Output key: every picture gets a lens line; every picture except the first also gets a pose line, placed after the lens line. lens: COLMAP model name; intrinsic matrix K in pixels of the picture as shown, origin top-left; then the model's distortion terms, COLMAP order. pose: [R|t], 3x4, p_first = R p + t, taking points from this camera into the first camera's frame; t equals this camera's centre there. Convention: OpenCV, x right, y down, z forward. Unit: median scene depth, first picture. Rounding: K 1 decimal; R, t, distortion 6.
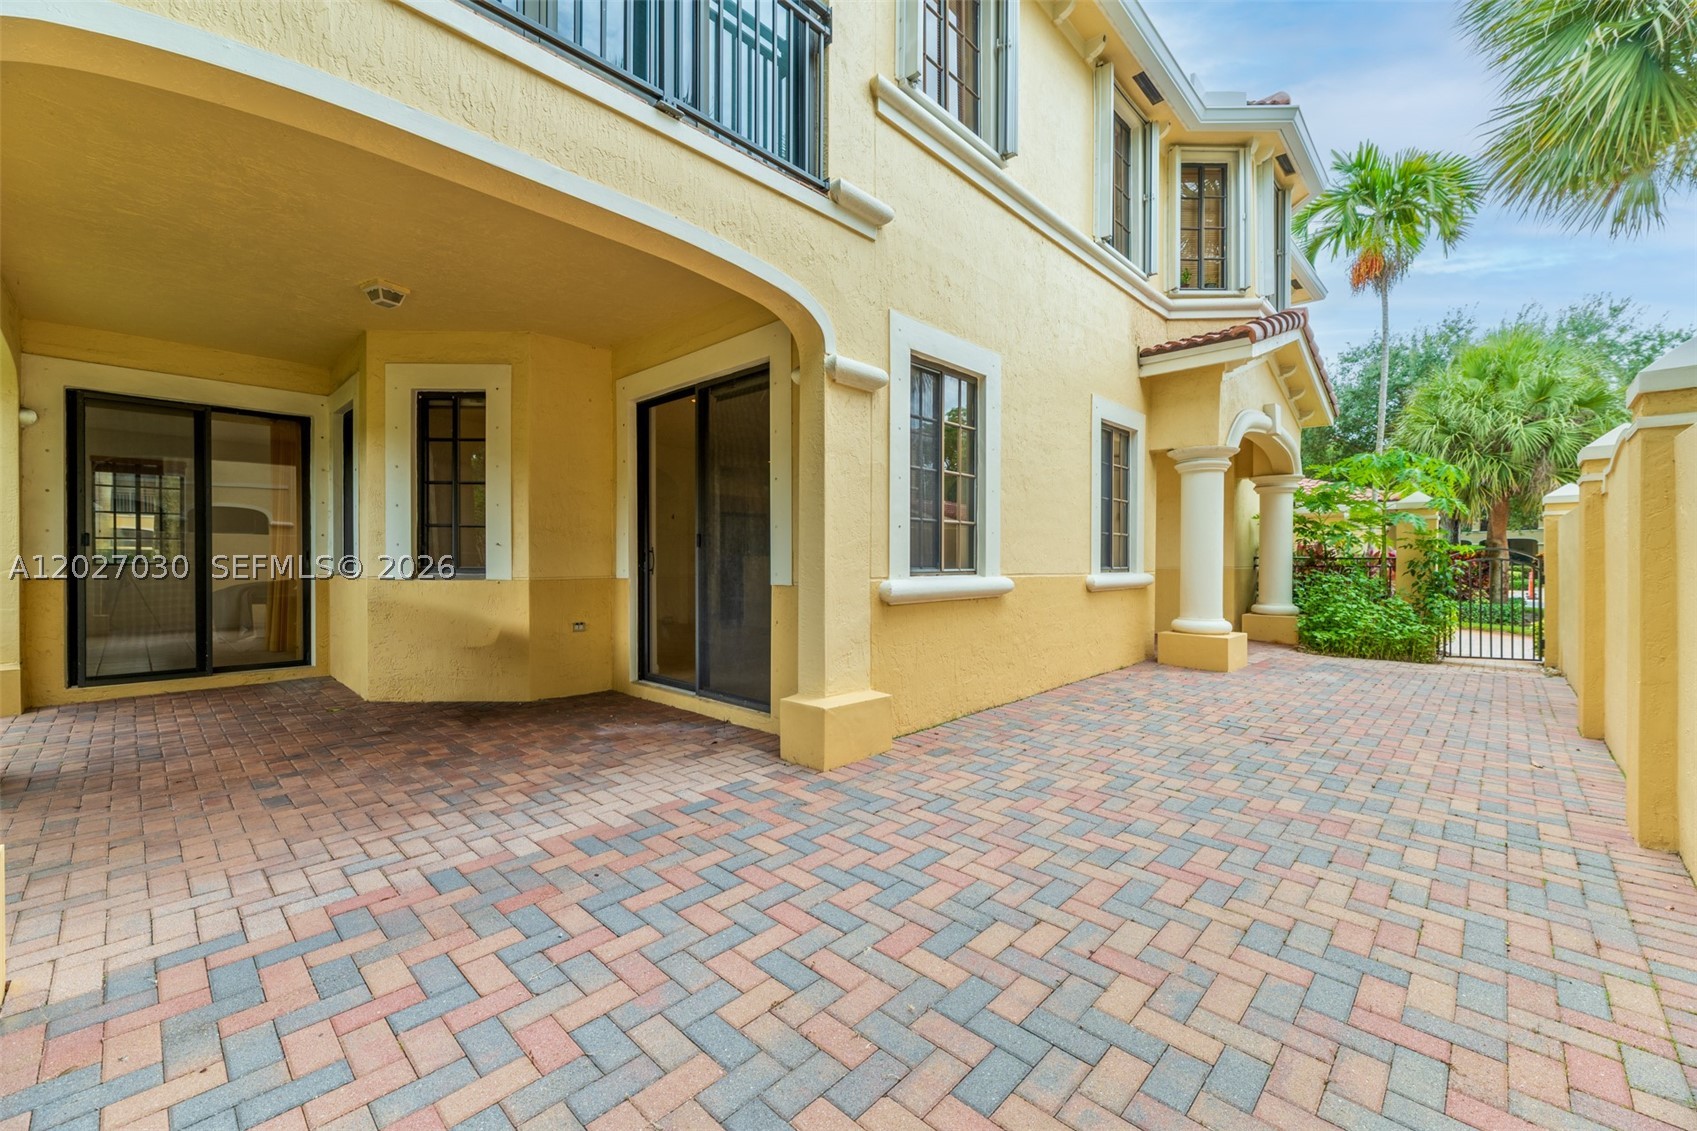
lens RADIAL K [[698.2, 0, 852.1], [0, 698.2, 569.7], [0, 0, 1]] dist [0.002490, -0.000166]
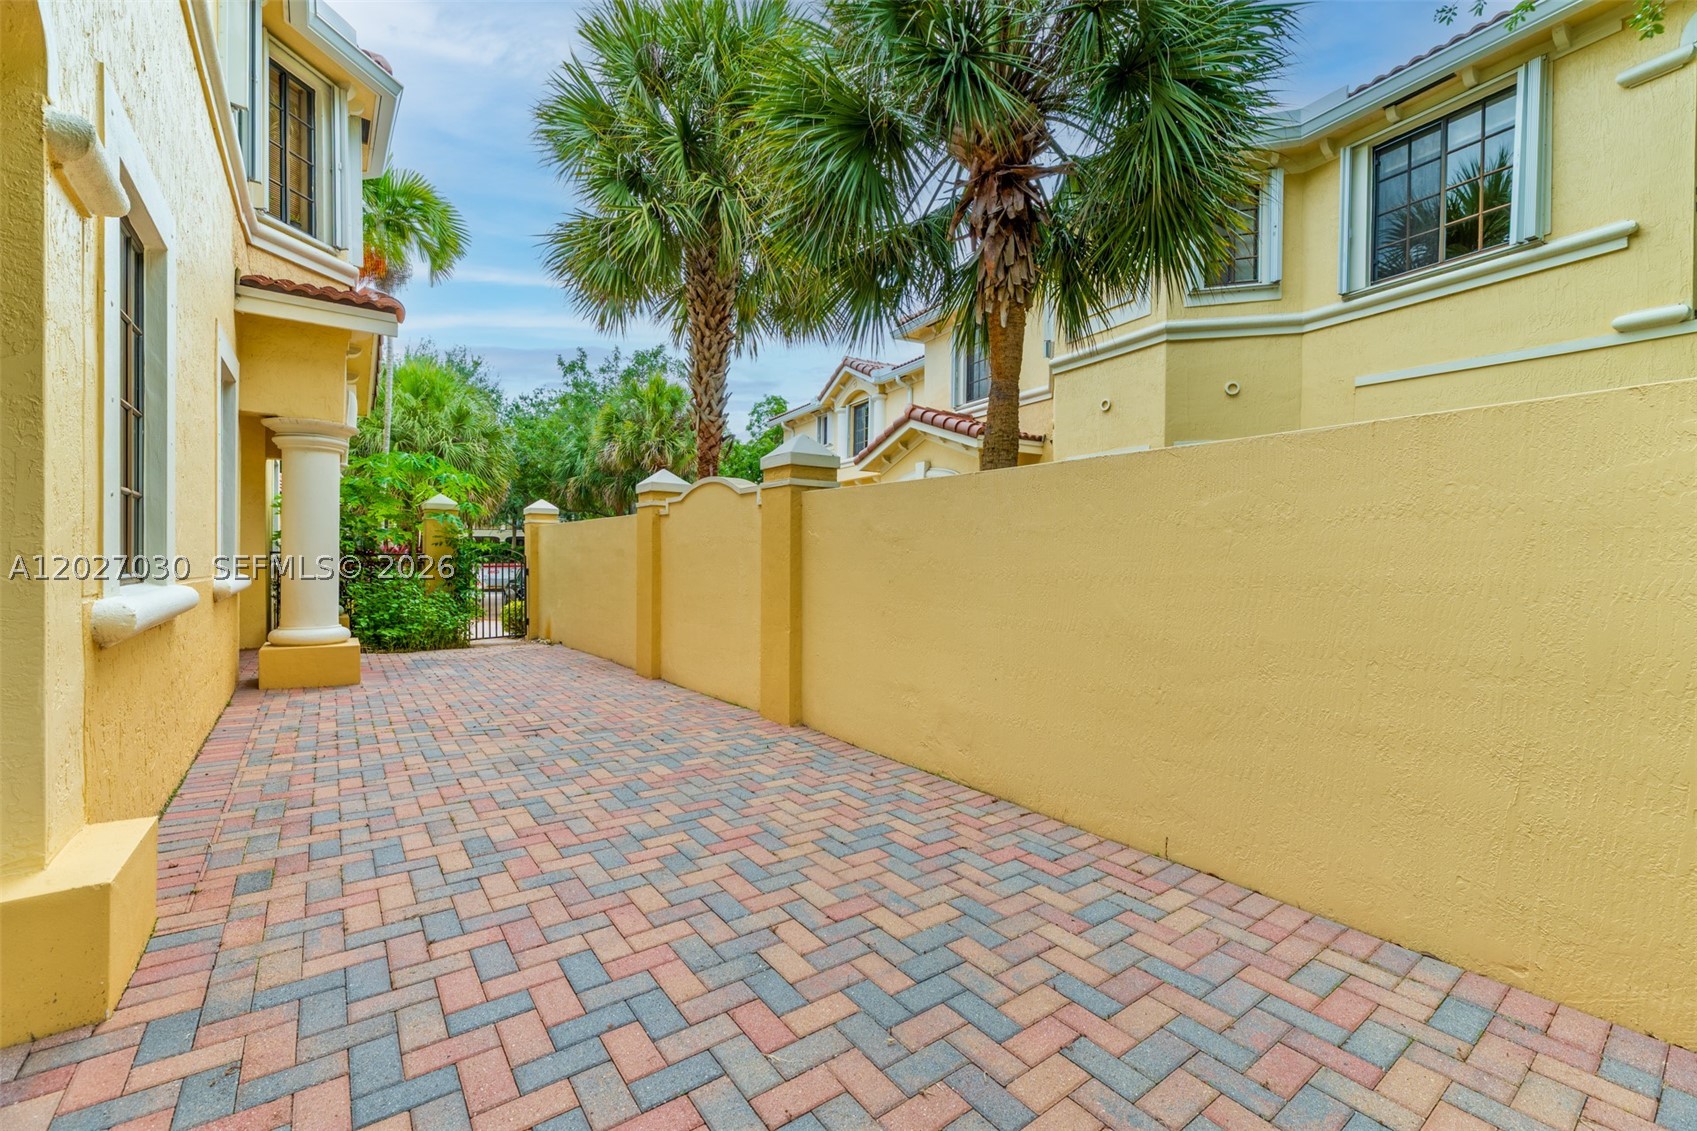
lens RADIAL K [[698.2, 0, 852.1], [0, 698.2, 569.7], [0, 0, 1]] dist [0.002490, -0.000166]
pose [[0.163773, -0.016046, 0.986368, -0.472766], [0.006426, 0.999864, 0.015199, -0.014259], [-0.986477, 0.003850, 0.163853, 0.499345]]
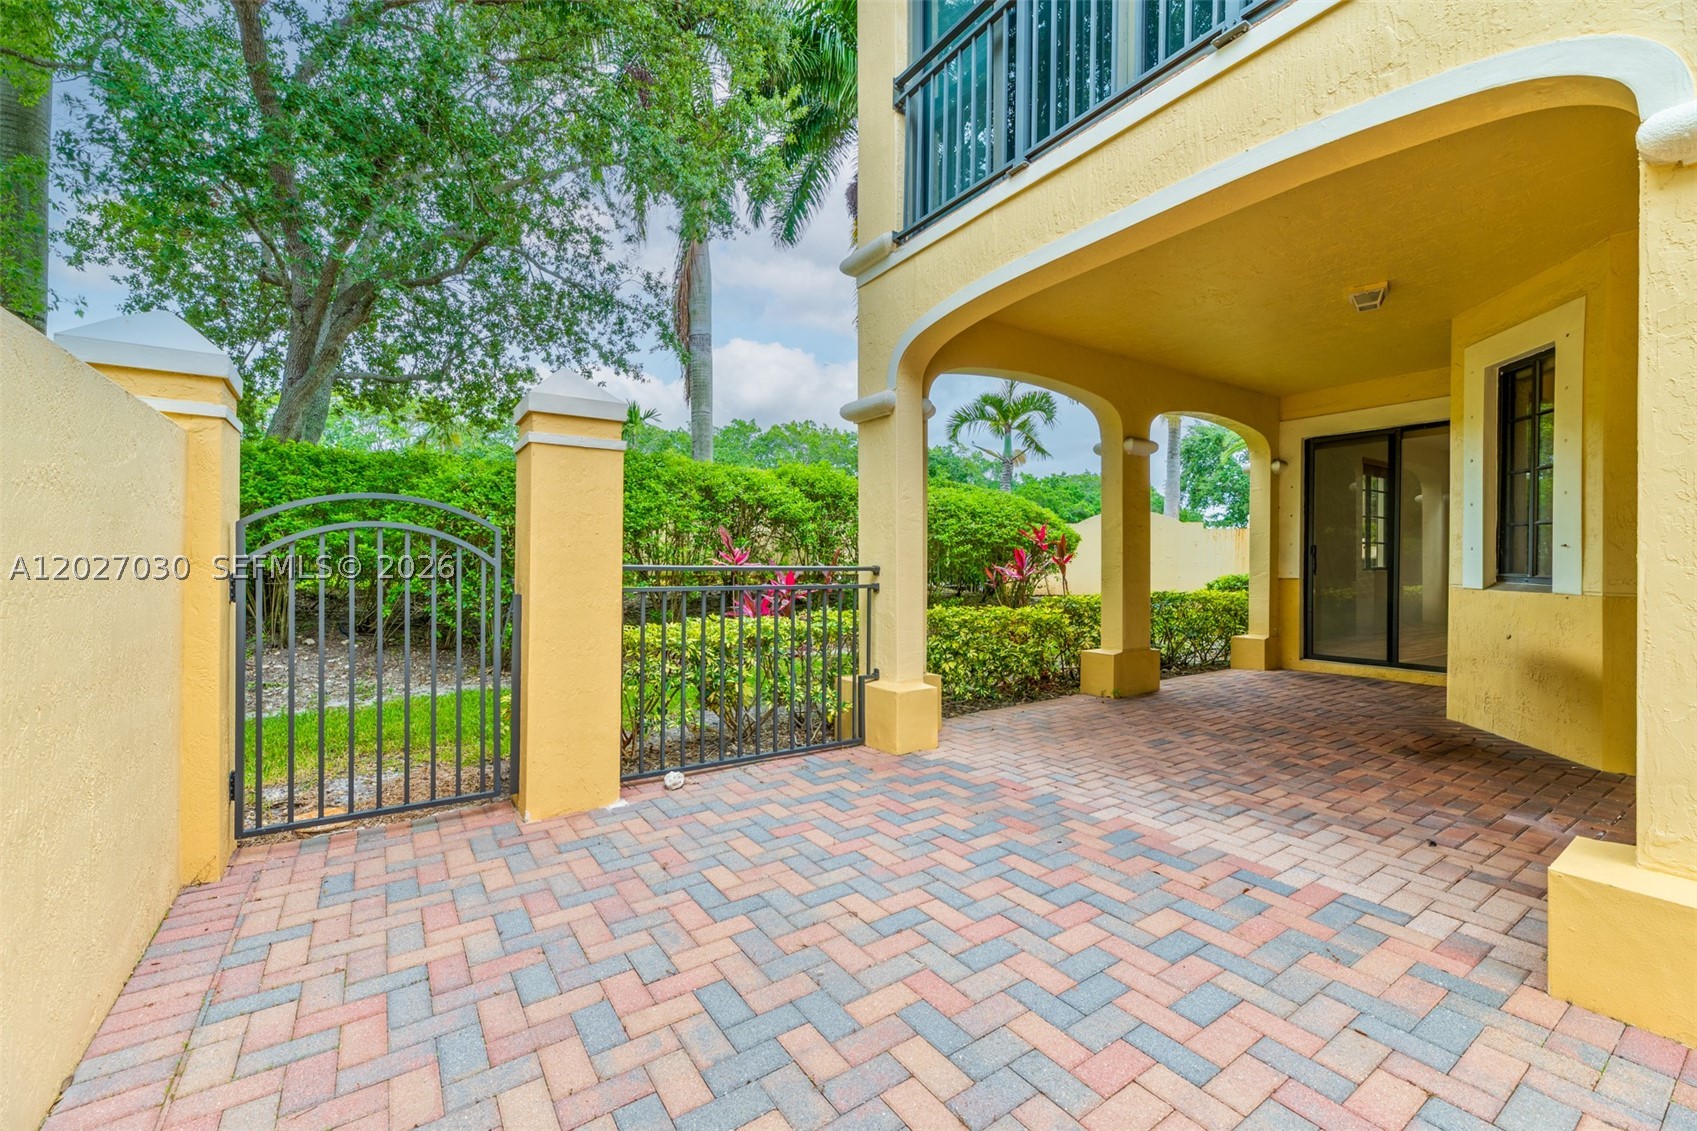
lens RADIAL K [[682.3, 0, 839.4], [0, 682.3, 566.0], [0, 0, 1]] dist [0.001532, 0.000246]
pose [[-0.224365, 0.003287, -0.974500, 0.625911], [-0.018016, 0.999809, 0.007521, -0.010640], [0.974339, 0.019244, -0.224263, 0.701906]]
